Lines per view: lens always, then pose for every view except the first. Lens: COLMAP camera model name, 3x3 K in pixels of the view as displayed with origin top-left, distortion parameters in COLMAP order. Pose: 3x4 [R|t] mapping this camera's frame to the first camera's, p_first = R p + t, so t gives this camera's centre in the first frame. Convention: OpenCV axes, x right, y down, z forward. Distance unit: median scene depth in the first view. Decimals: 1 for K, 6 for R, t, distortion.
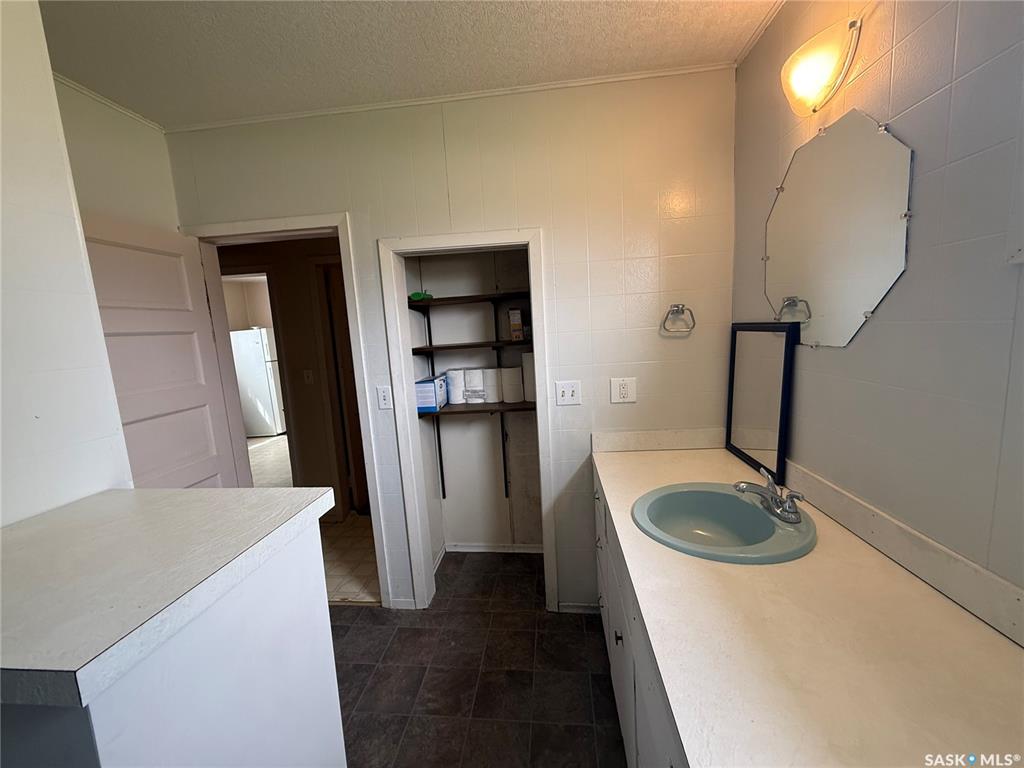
lens RADIAL K [[410.1, 0, 514.7], [0, 410.1, 383.9], [0, 0, 1]] dist [0.002064, -0.000039]
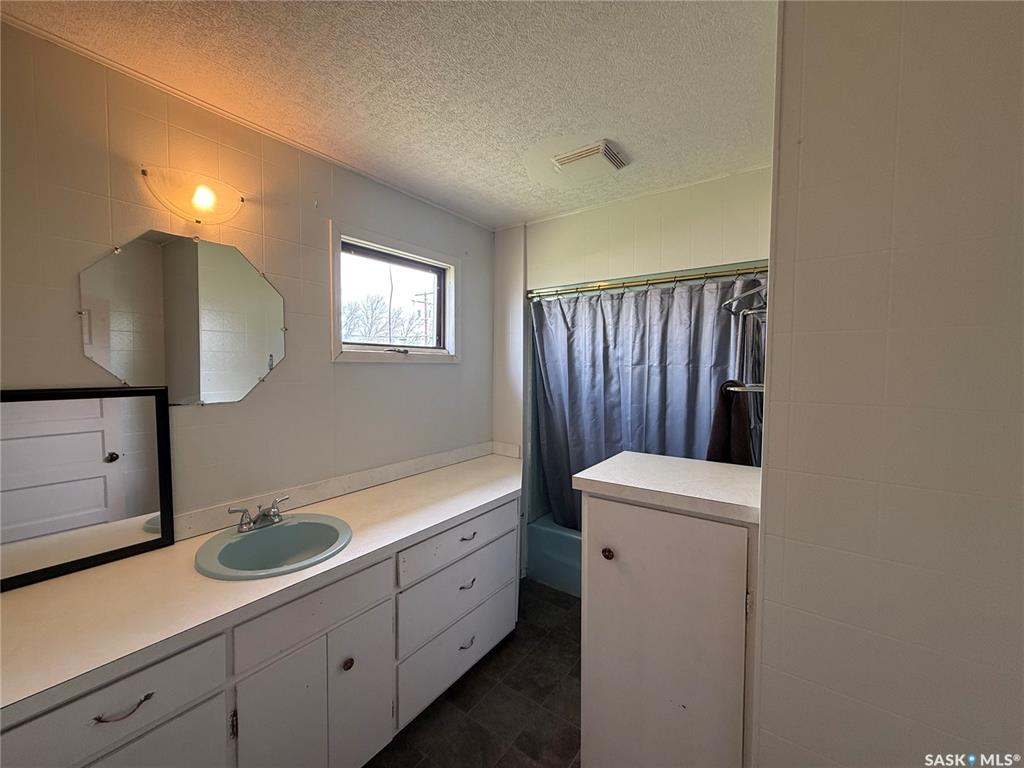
lens RADIAL K [[410.1, 0, 510.0], [0, 410.1, 382.3], [0, 0, 1]] dist [0.002064, -0.000039]
pose [[-0.860022, 0.026650, 0.509561, -0.461059], [0.108210, 0.985446, 0.131095, -0.236947], [-0.498652, 0.167884, -0.850389, 1.708614]]
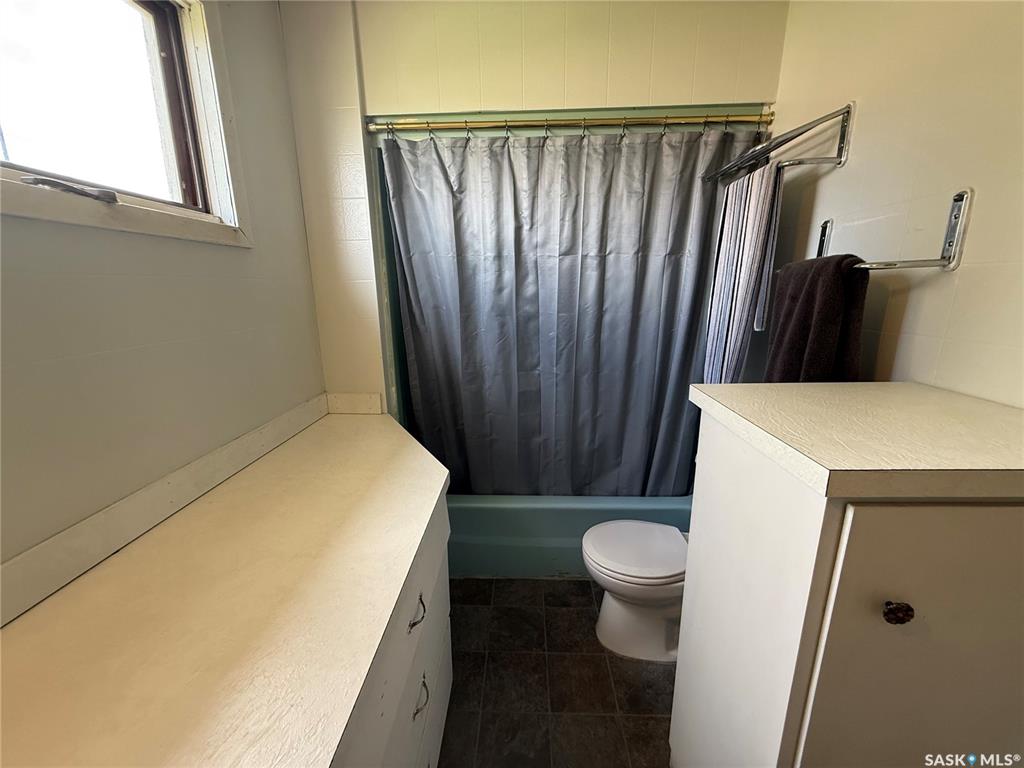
lens RADIAL K [[410.1, 0, 511.6], [0, 410.1, 383.9], [0, 0, 1]] dist [0.002064, -0.000039]
pose [[-0.995484, 0.078387, -0.053542, 0.099765], [0.054011, 0.931540, 0.359606, -0.132538], [0.078065, 0.355090, -0.931567, 1.276435]]
